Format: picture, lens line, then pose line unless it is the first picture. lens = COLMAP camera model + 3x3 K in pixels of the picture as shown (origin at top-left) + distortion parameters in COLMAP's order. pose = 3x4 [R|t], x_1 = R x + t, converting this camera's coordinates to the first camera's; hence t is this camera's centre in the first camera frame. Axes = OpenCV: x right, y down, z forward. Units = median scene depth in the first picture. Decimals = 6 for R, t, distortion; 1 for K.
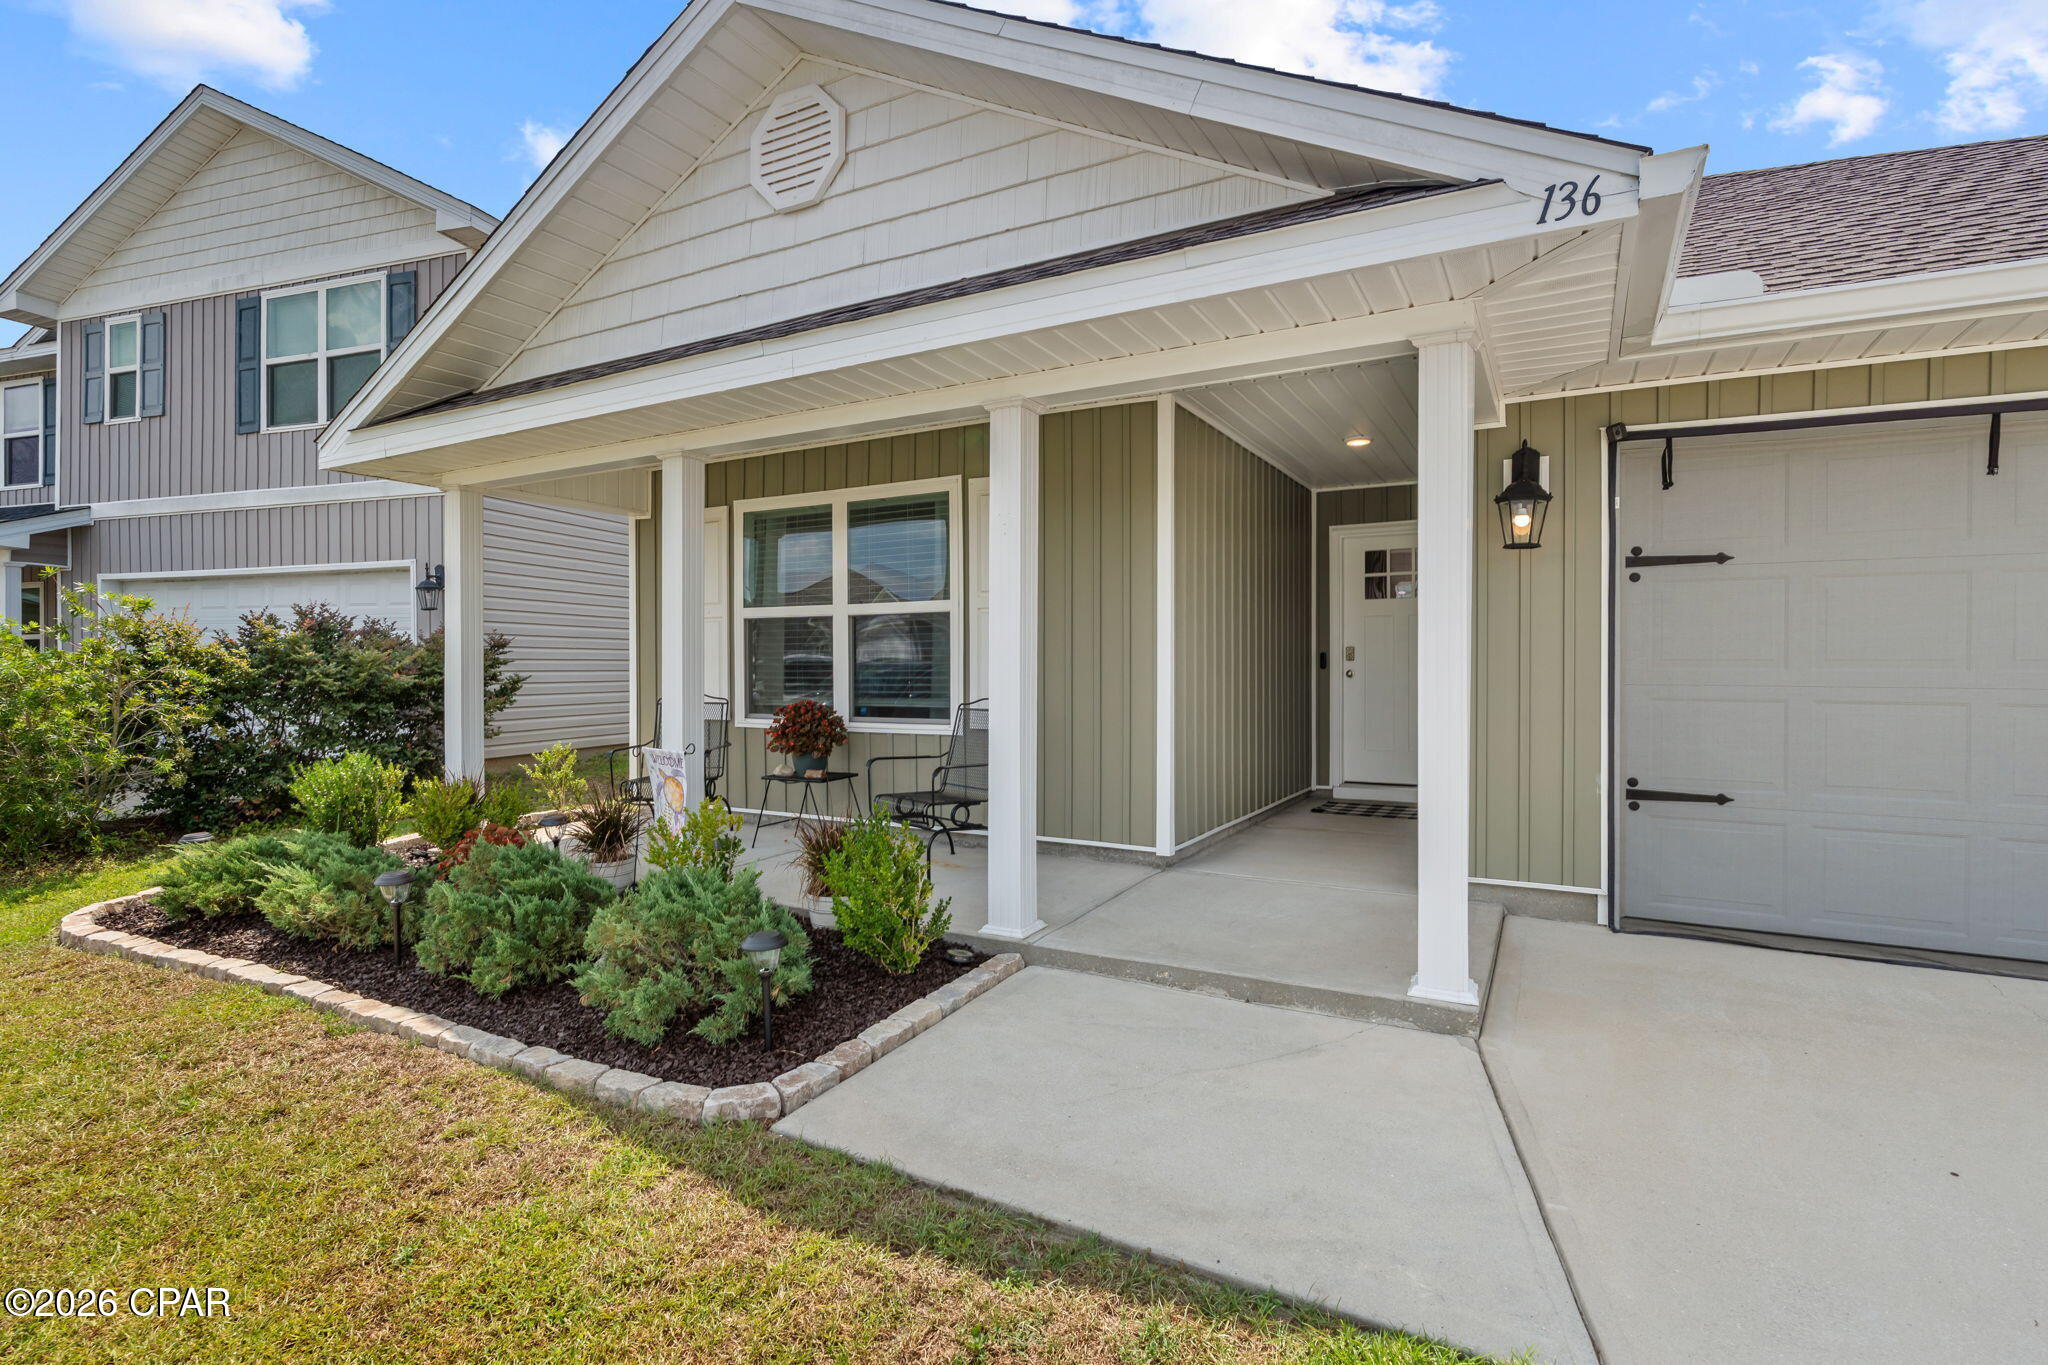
lens RADIAL K [[999.9, 0, 1016.8], [0, 999.9, 671.4], [0, 0, 1]] dist [-0.001920, -0.000252]
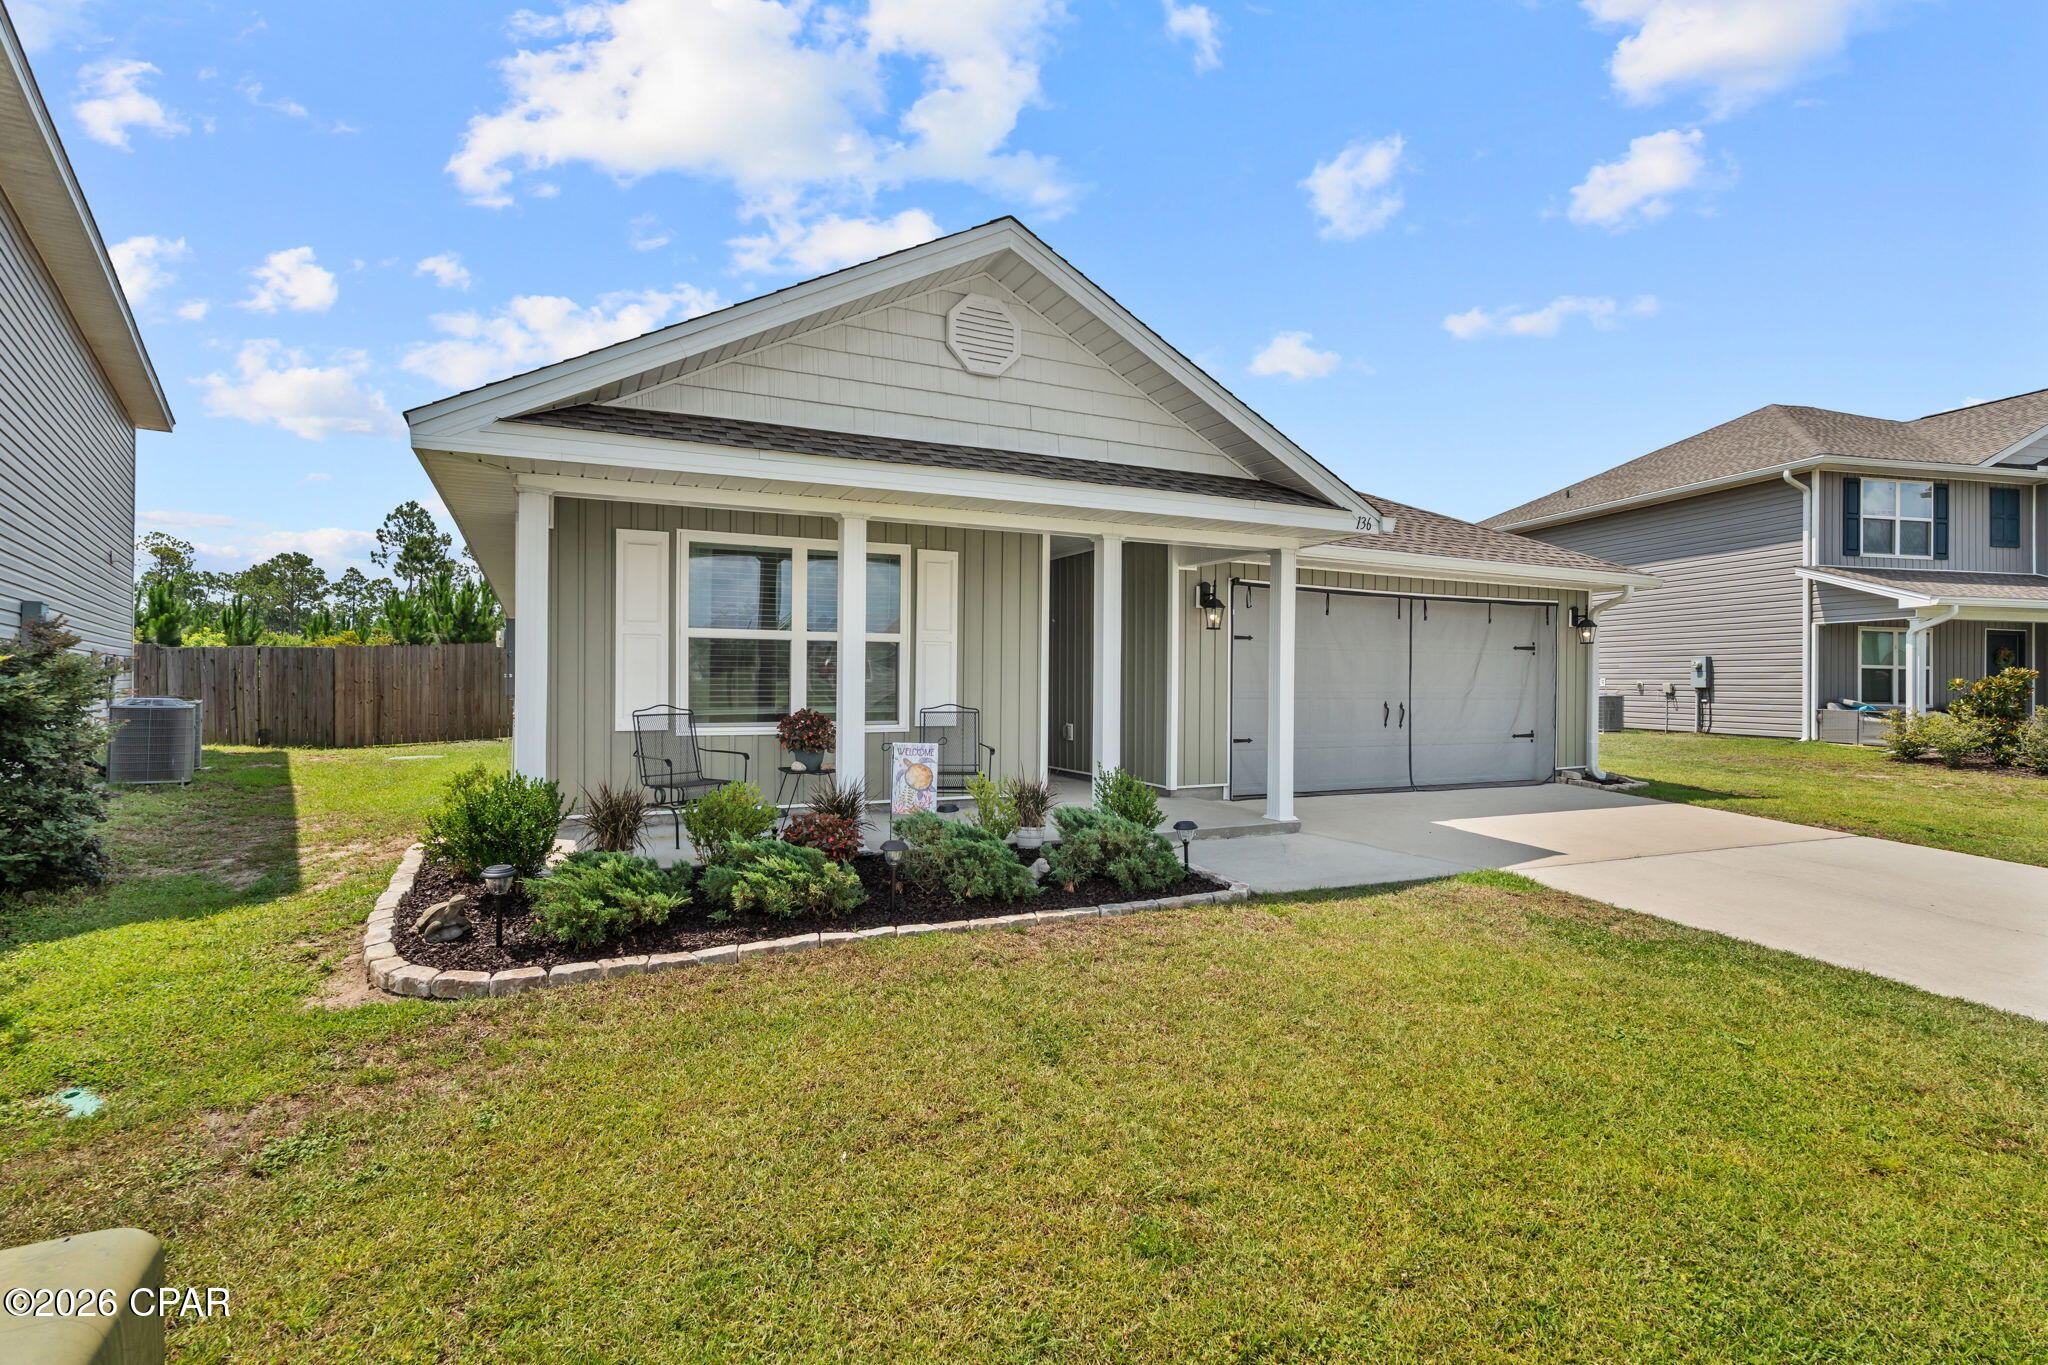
lens RADIAL K [[974.2, 0, 1024.0], [0, 974.2, 682.5], [0, 0, 1]] dist [0.002202, 0.000738]
pose [[0.564173, 0.001977, 0.825654, -1.076924], [-0.002662, 0.999996, -0.000575, -0.004142], [-0.825652, -0.001873, 0.564176, 0.103835]]
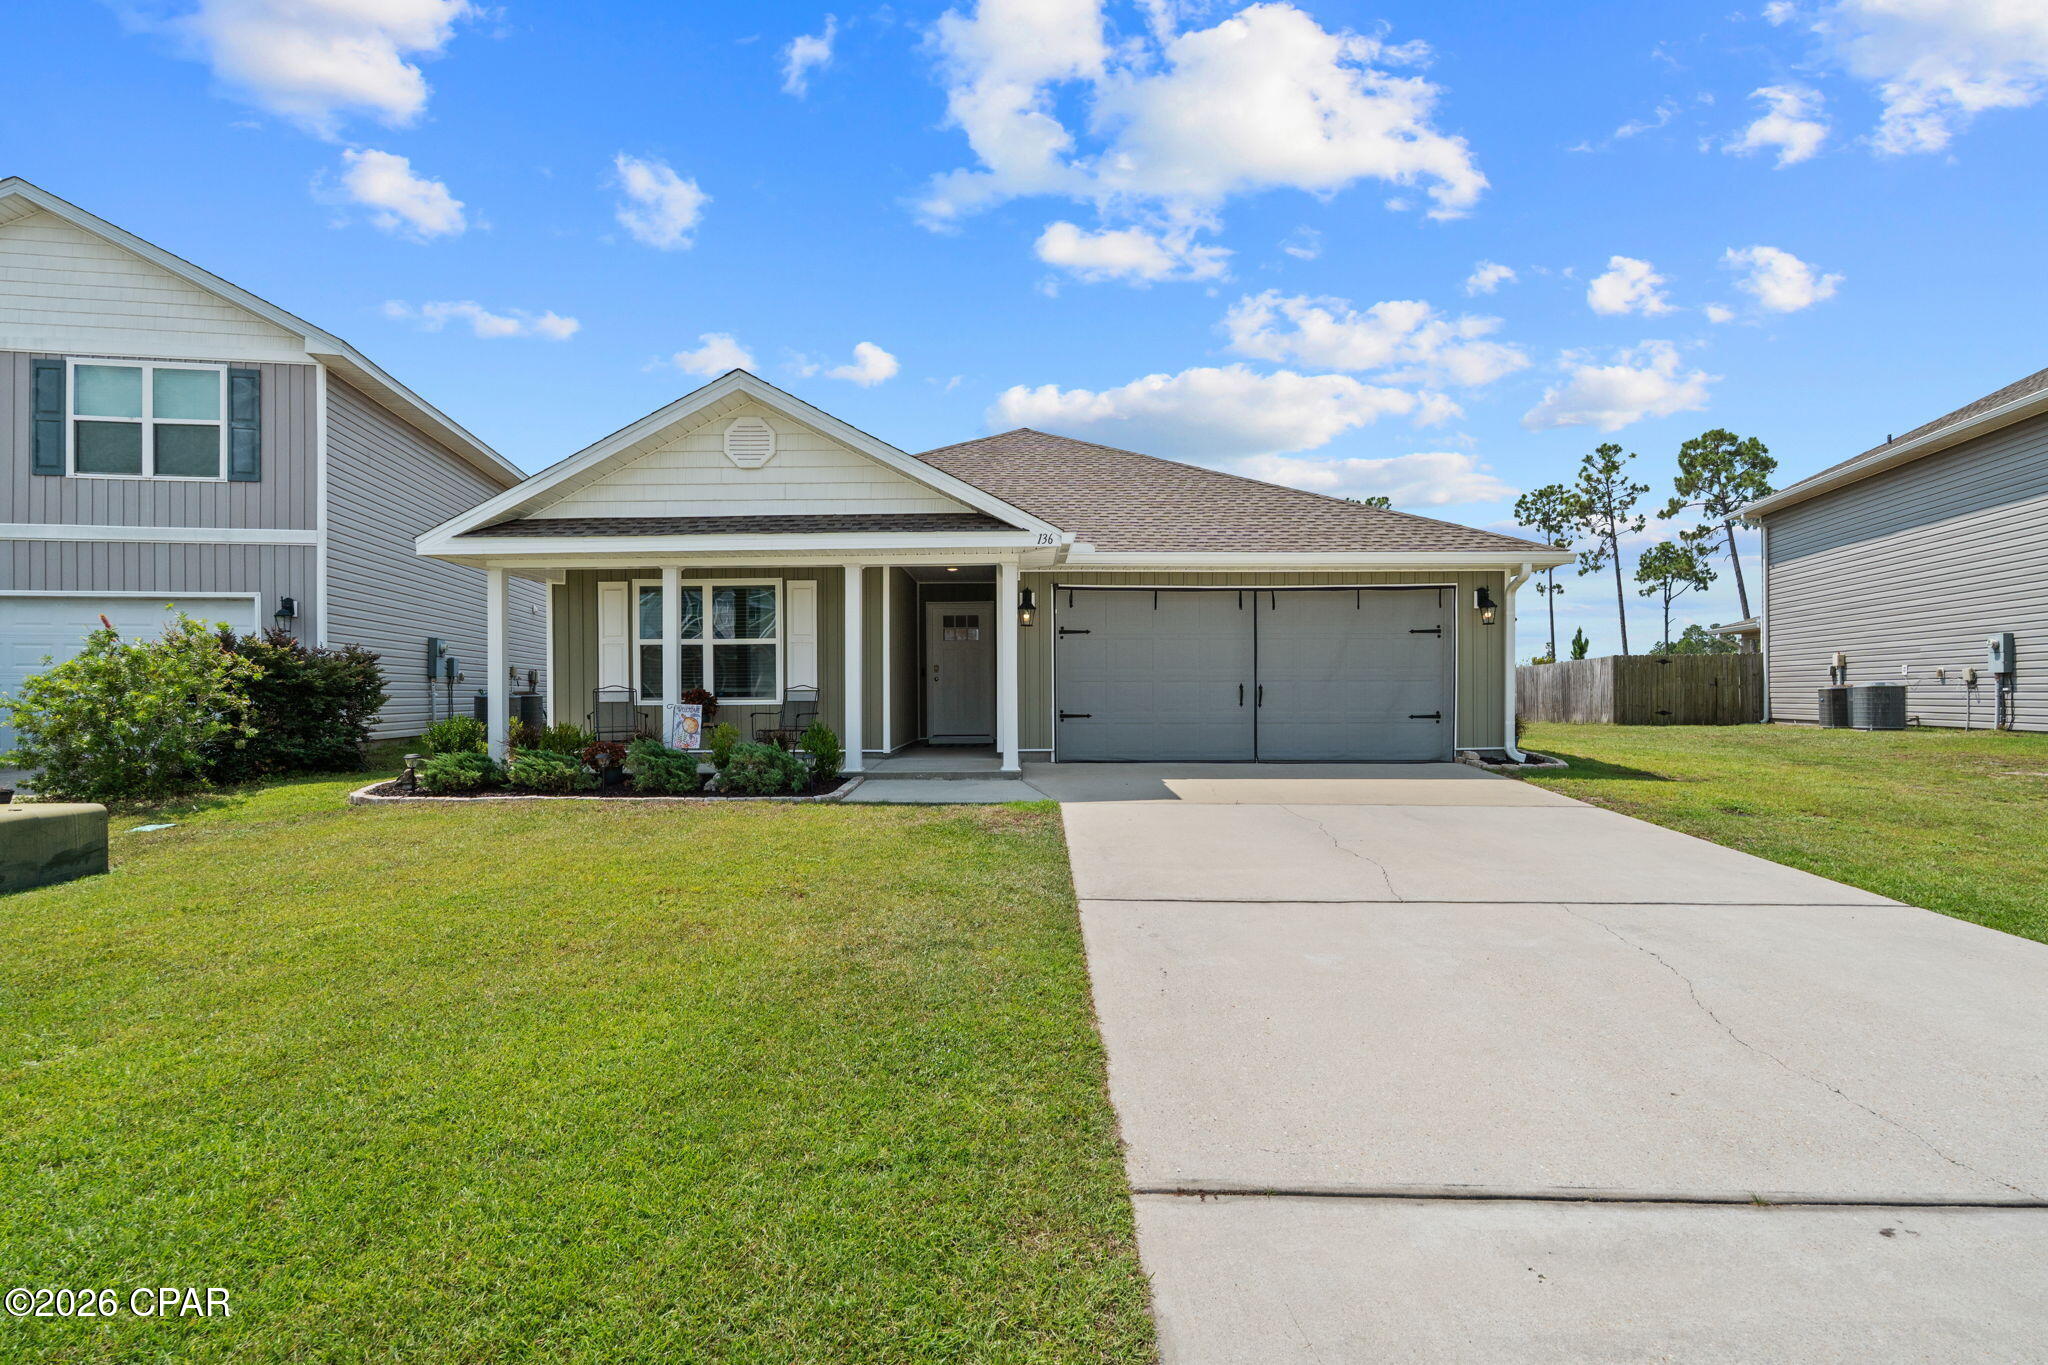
lens RADIAL K [[995.0, 0, 1013.5], [0, 995.0, 712.1], [0, 0, 1]] dist [0.002139, 0.000237]
pose [[0.876030, -0.013196, 0.482076, -0.622997], [0.007860, 0.999883, 0.013085, 0.056491], [-0.482193, -0.007674, 0.876032, -1.014723]]
